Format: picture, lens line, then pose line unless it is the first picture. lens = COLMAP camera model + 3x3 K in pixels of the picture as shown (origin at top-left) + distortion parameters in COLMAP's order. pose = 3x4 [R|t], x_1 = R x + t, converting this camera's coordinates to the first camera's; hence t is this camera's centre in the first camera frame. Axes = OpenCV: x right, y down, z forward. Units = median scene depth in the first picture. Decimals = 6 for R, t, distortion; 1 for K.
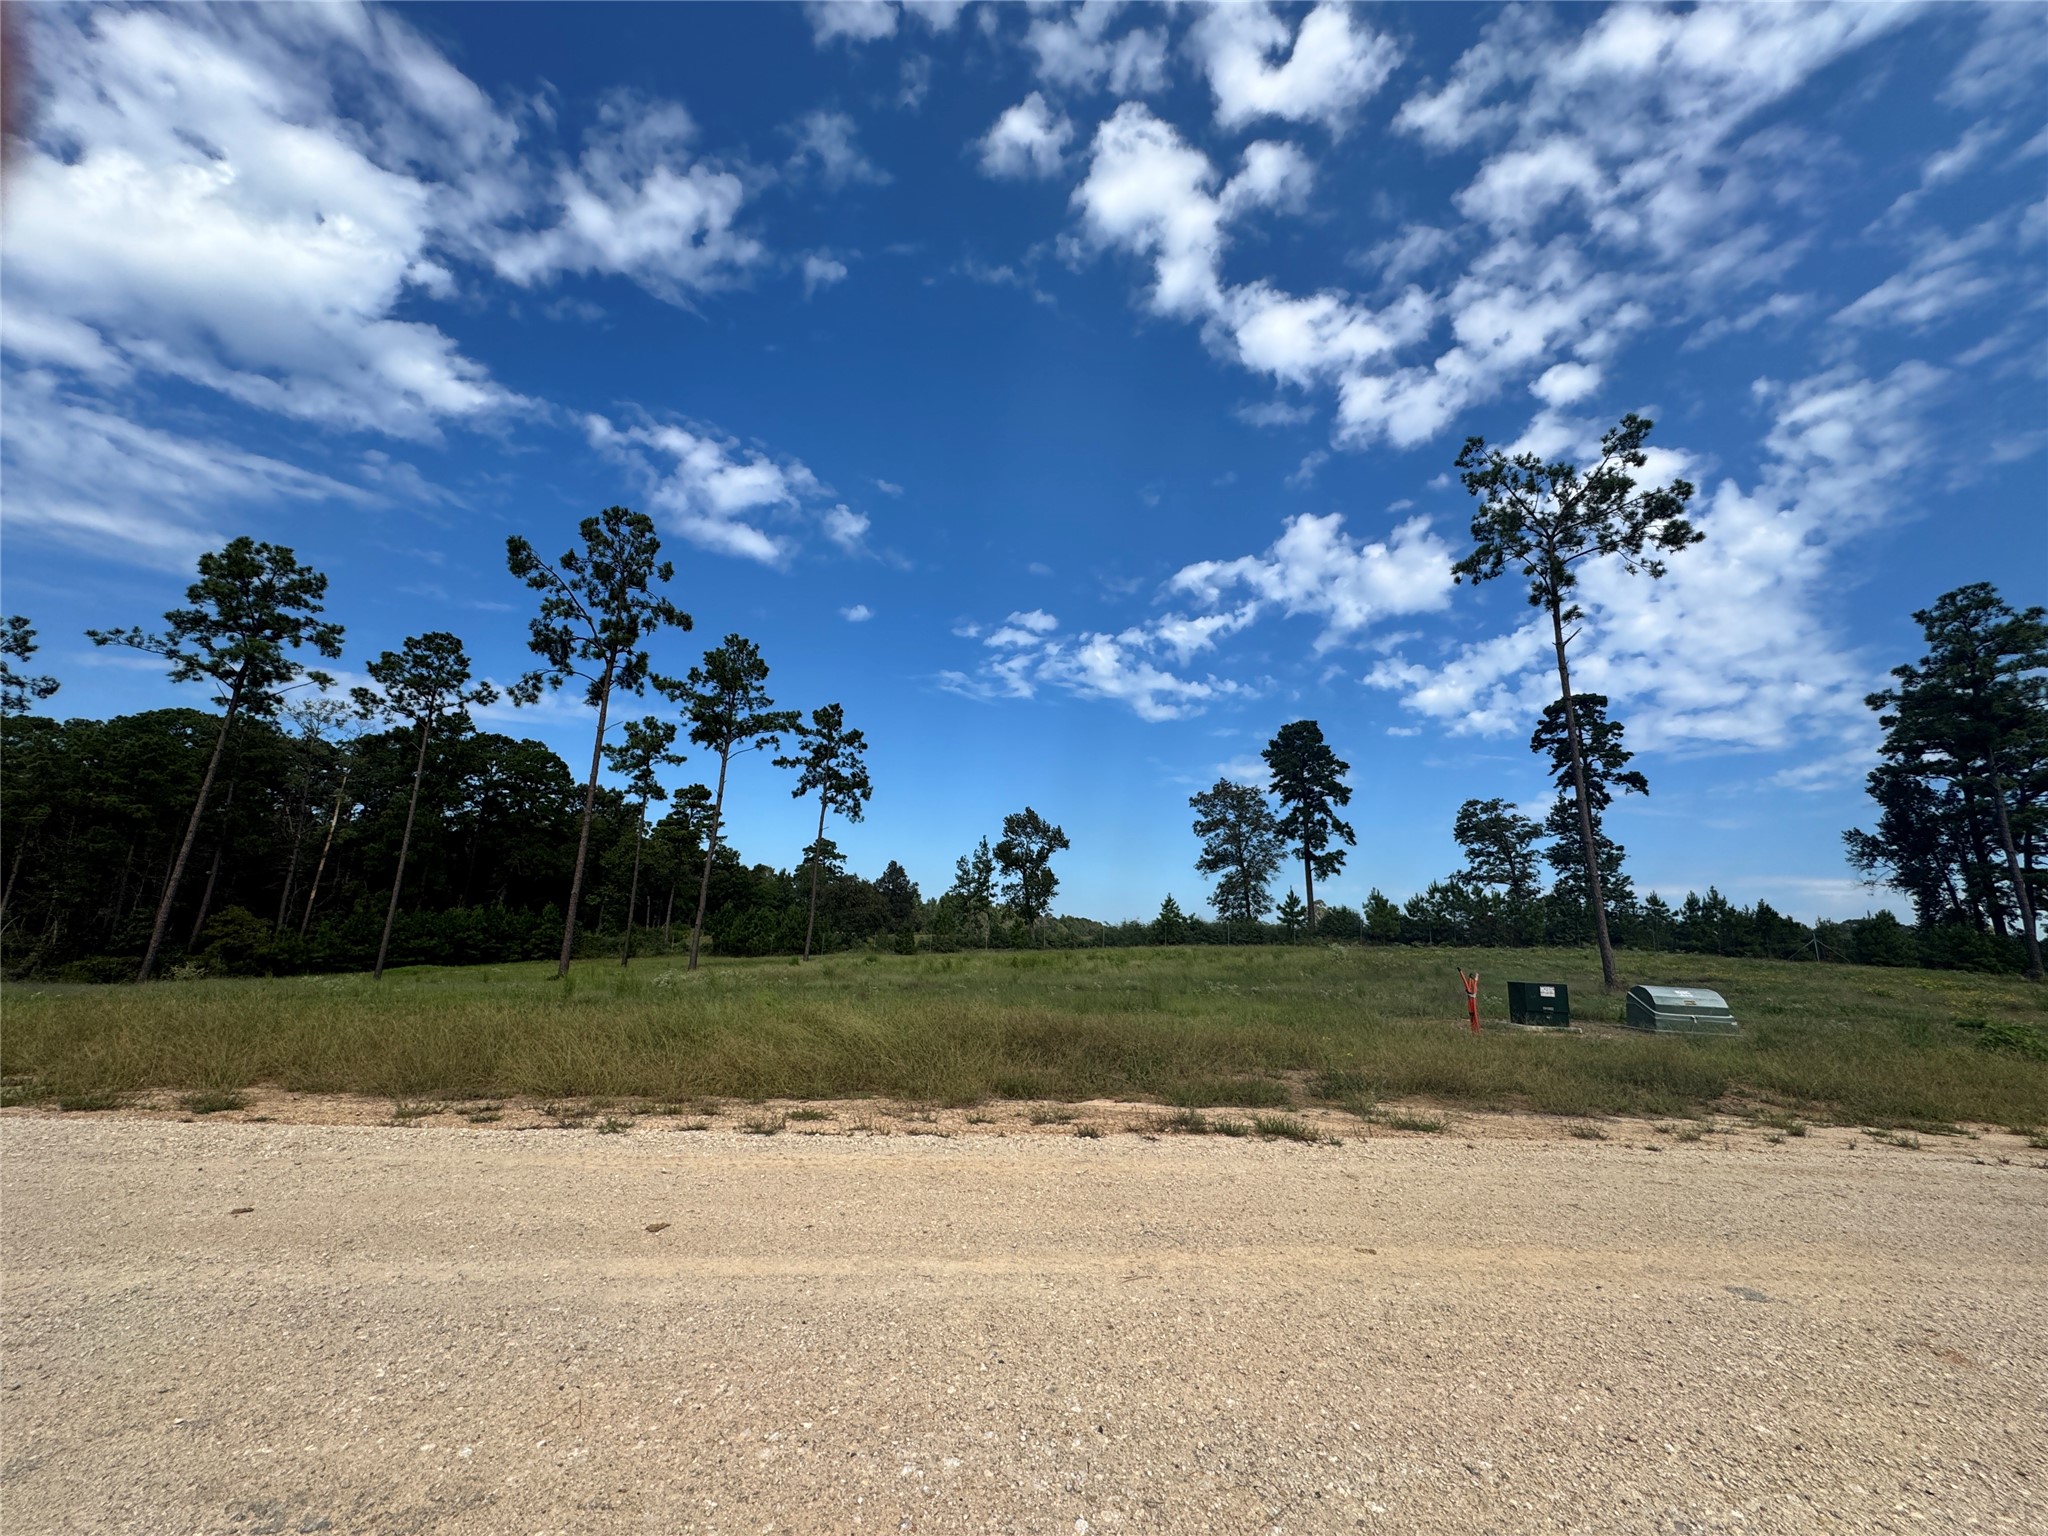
lens RADIAL K [[811.2, 0, 1027.1], [0, 811.2, 781.4], [0, 0, 1]] dist [-0.007883, 0.001679]
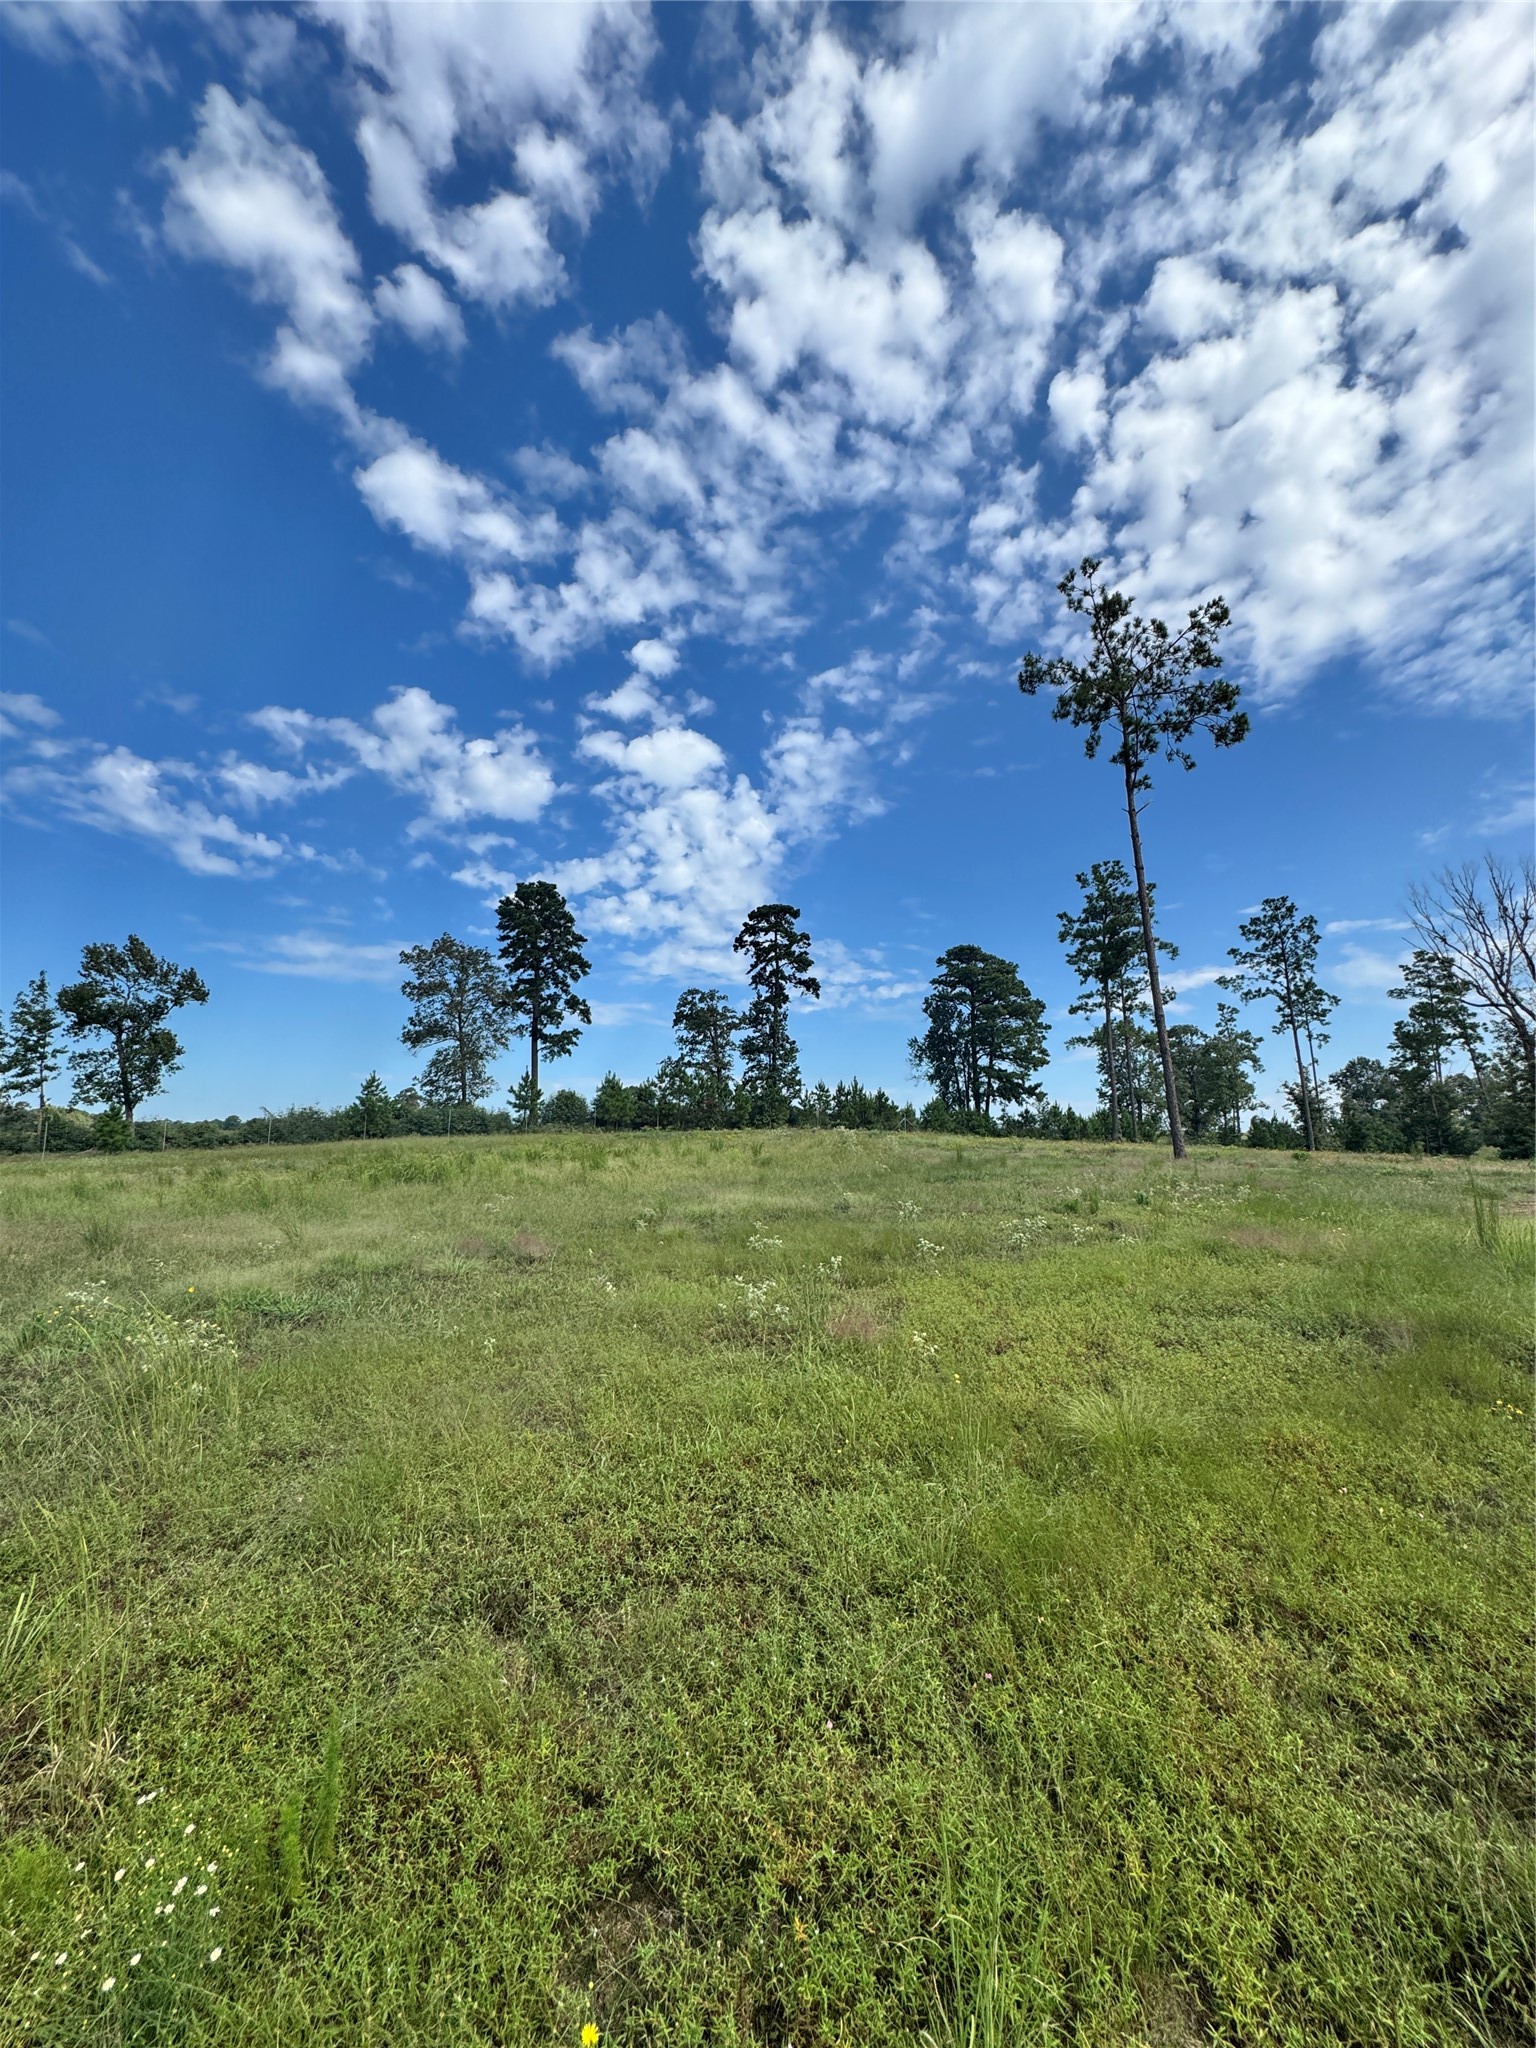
lens RADIAL K [[811.2, 0, 771.9], [0, 811.2, 1007.0], [0, 0, 1]] dist [-0.007883, 0.001679]
pose [[0.705648, 0.081915, 0.703812, -0.093727], [-0.111031, 0.993807, -0.004346, 0.036724], [-0.699810, -0.075078, 0.710373, 0.184072]]
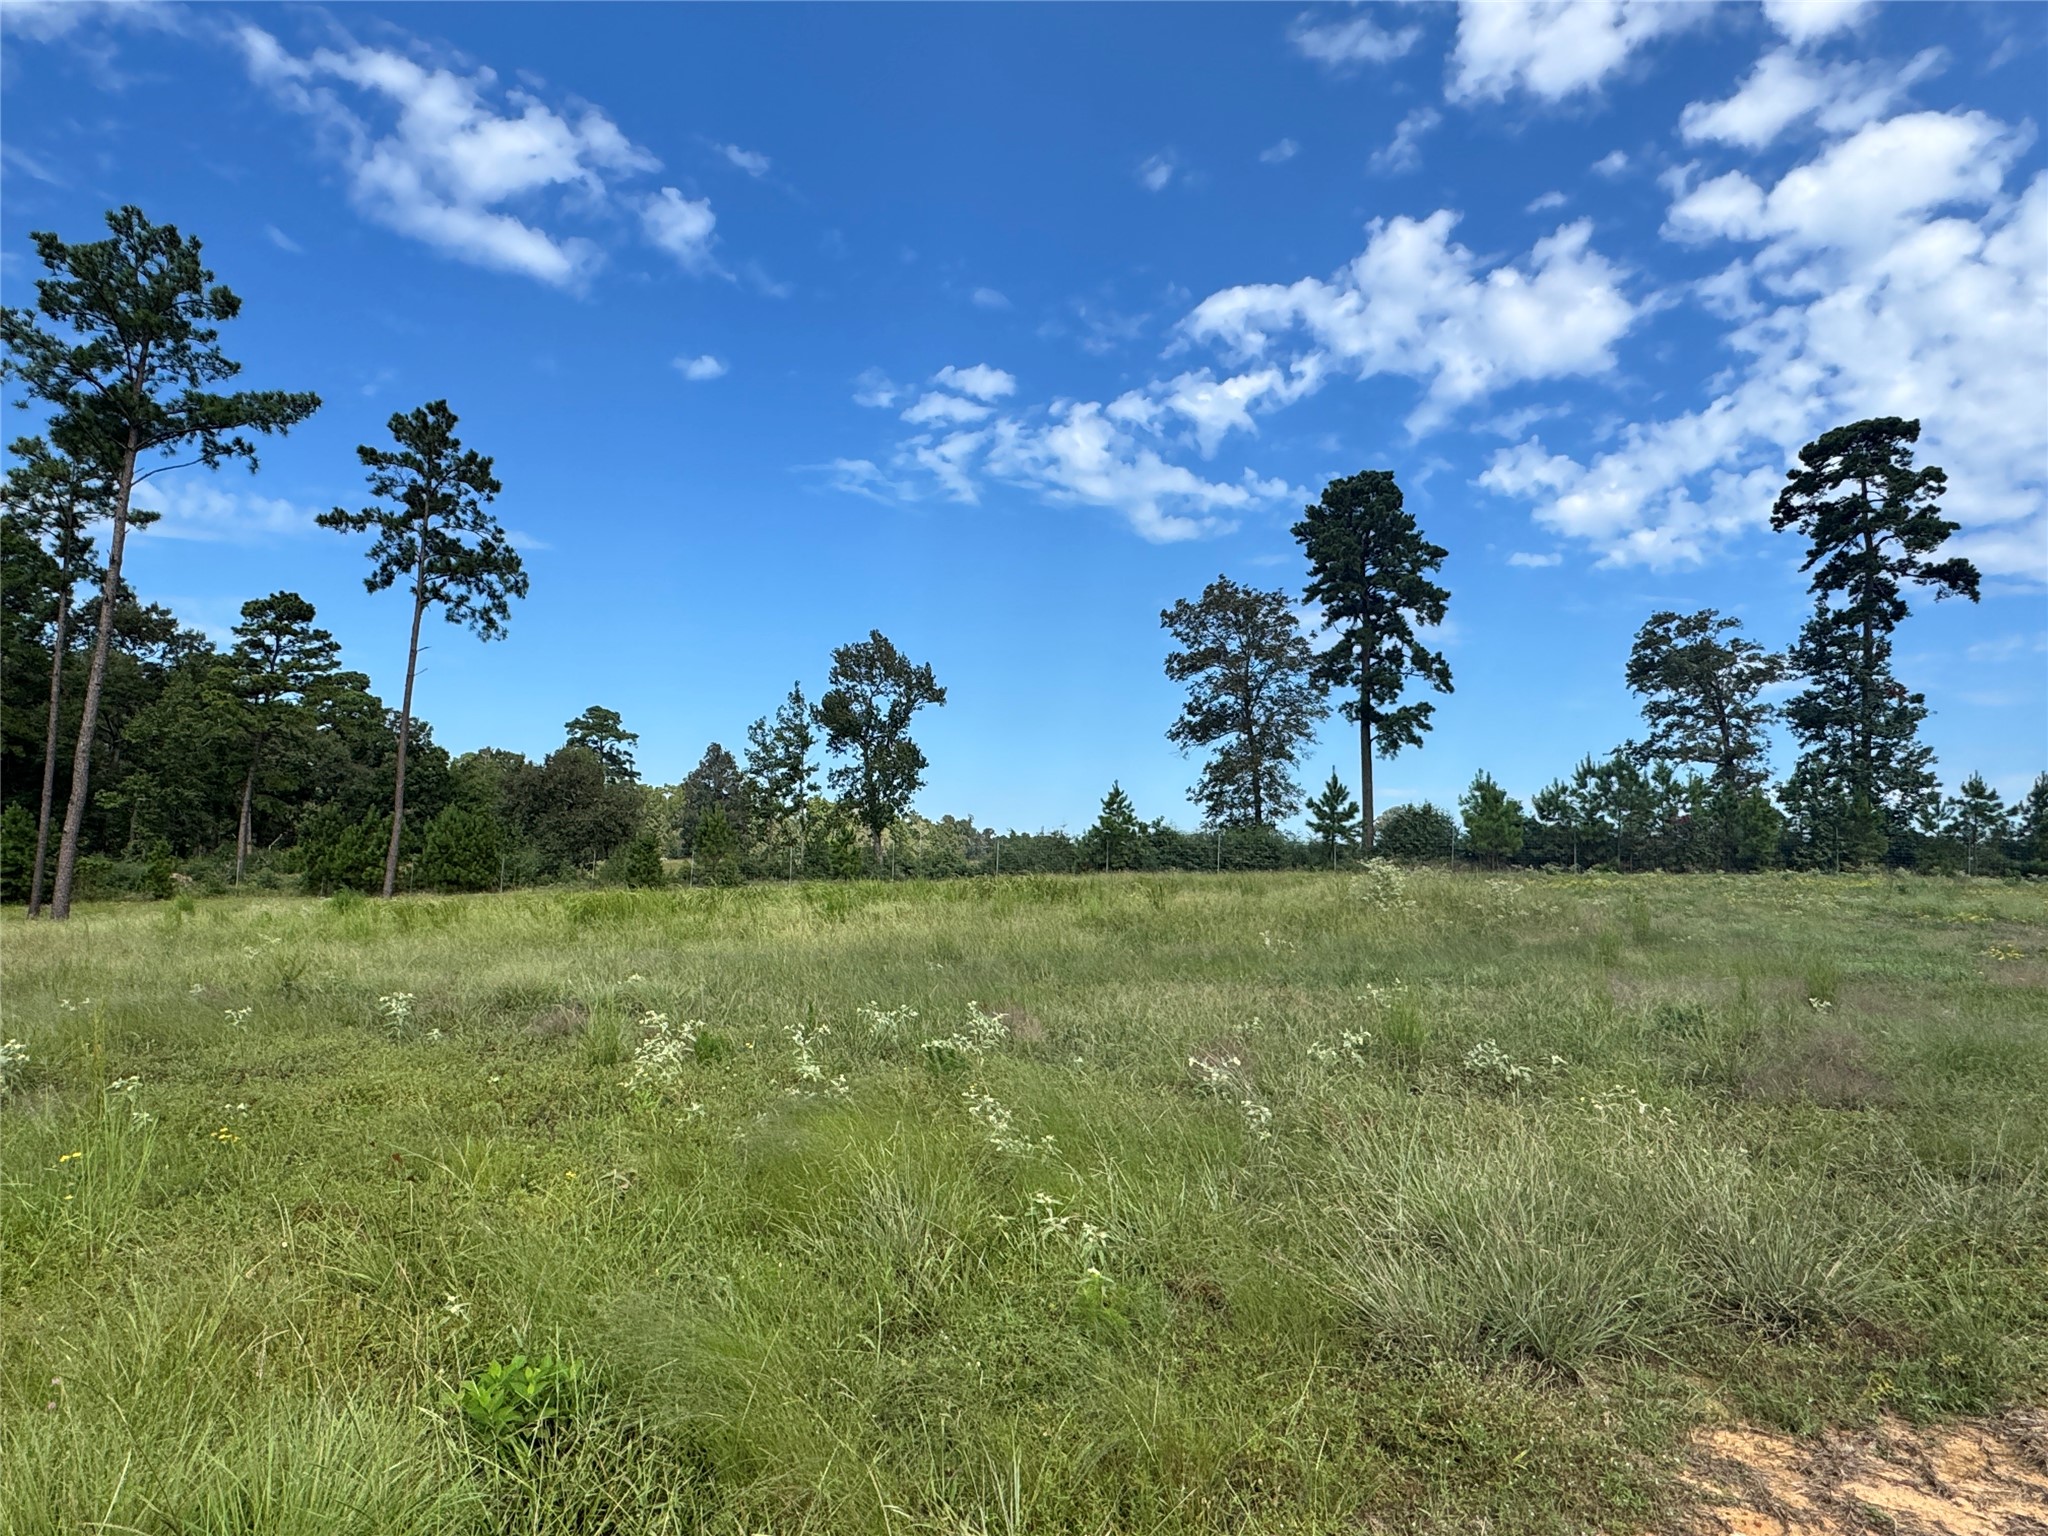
lens RADIAL K [[1217.0, 0, 1014.0], [0, 1217.0, 785.8], [0, 0, 1]] dist [-0.007273, 0.003427]
pose [[0.999323, -0.003054, 0.036655, 0.068984], [-0.001520, 0.992269, 0.124100, 0.035450], [-0.036751, -0.124072, 0.991592, 0.162887]]
